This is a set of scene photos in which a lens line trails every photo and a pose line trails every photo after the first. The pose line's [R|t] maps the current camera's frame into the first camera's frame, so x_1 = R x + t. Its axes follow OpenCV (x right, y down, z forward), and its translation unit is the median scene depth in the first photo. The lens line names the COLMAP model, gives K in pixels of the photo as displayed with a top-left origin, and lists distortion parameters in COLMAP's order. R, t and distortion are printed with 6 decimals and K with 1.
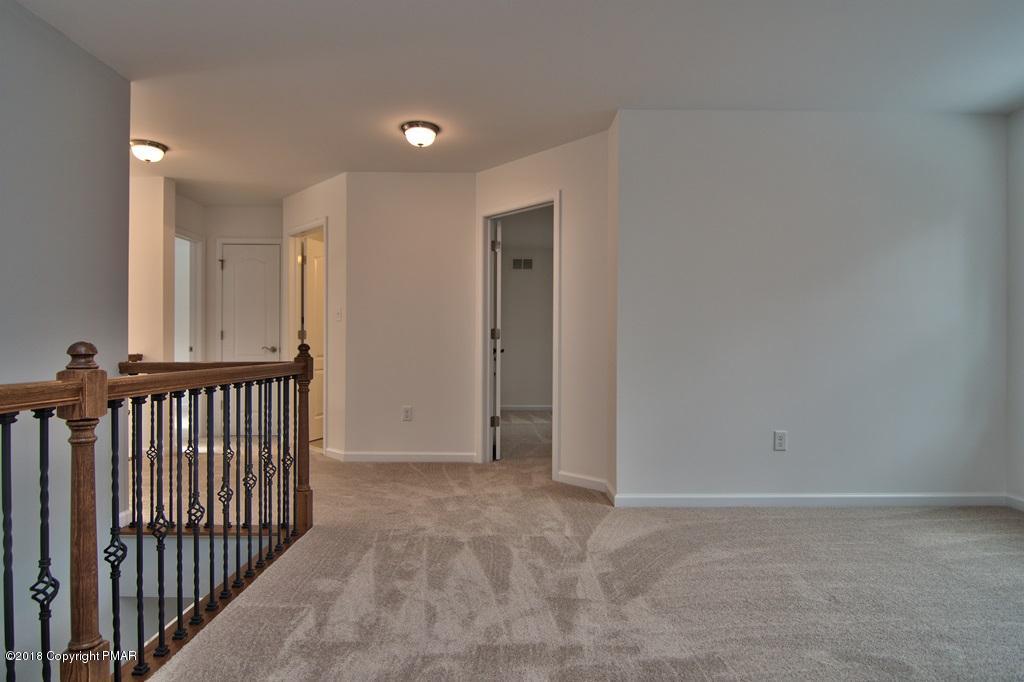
lens RADIAL K [[576.7, 0, 513.1], [0, 576.7, 343.1], [0, 0, 1]] dist [-0.003832, -0.009277]
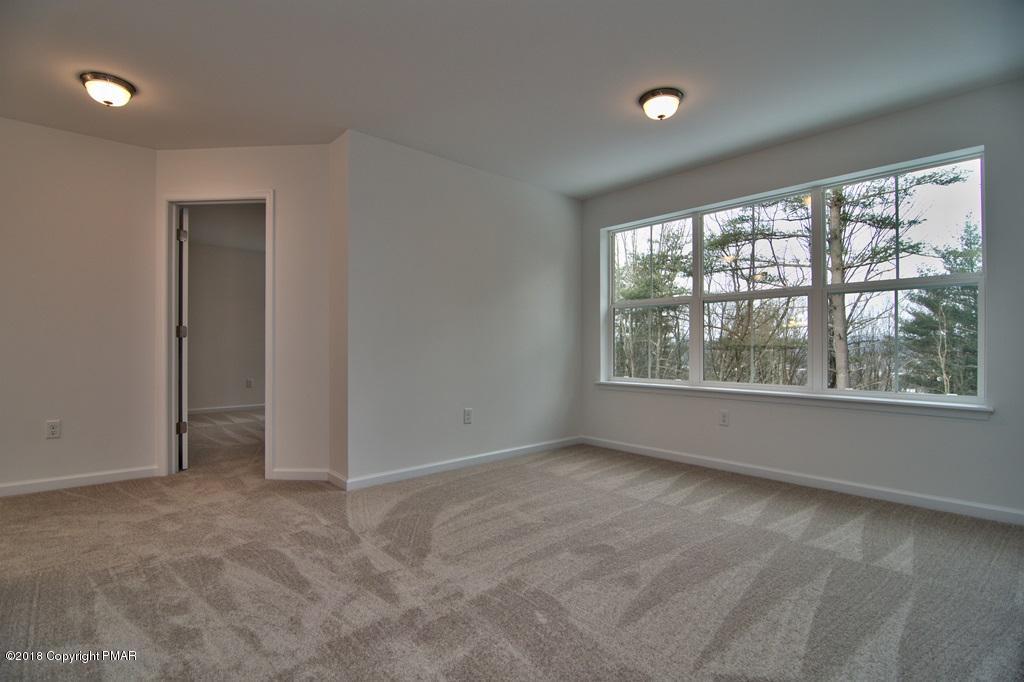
lens RADIAL K [[488.5, 0, 549.5], [0, 488.5, 341.4], [0, 0, 1]] dist [-0.010393, -0.005829]
pose [[0.738800, 0.001602, 0.673923, -0.194356], [0.001048, 0.999993, -0.003526, 0.005105], [-0.673924, 0.003312, 0.738793, 0.070898]]
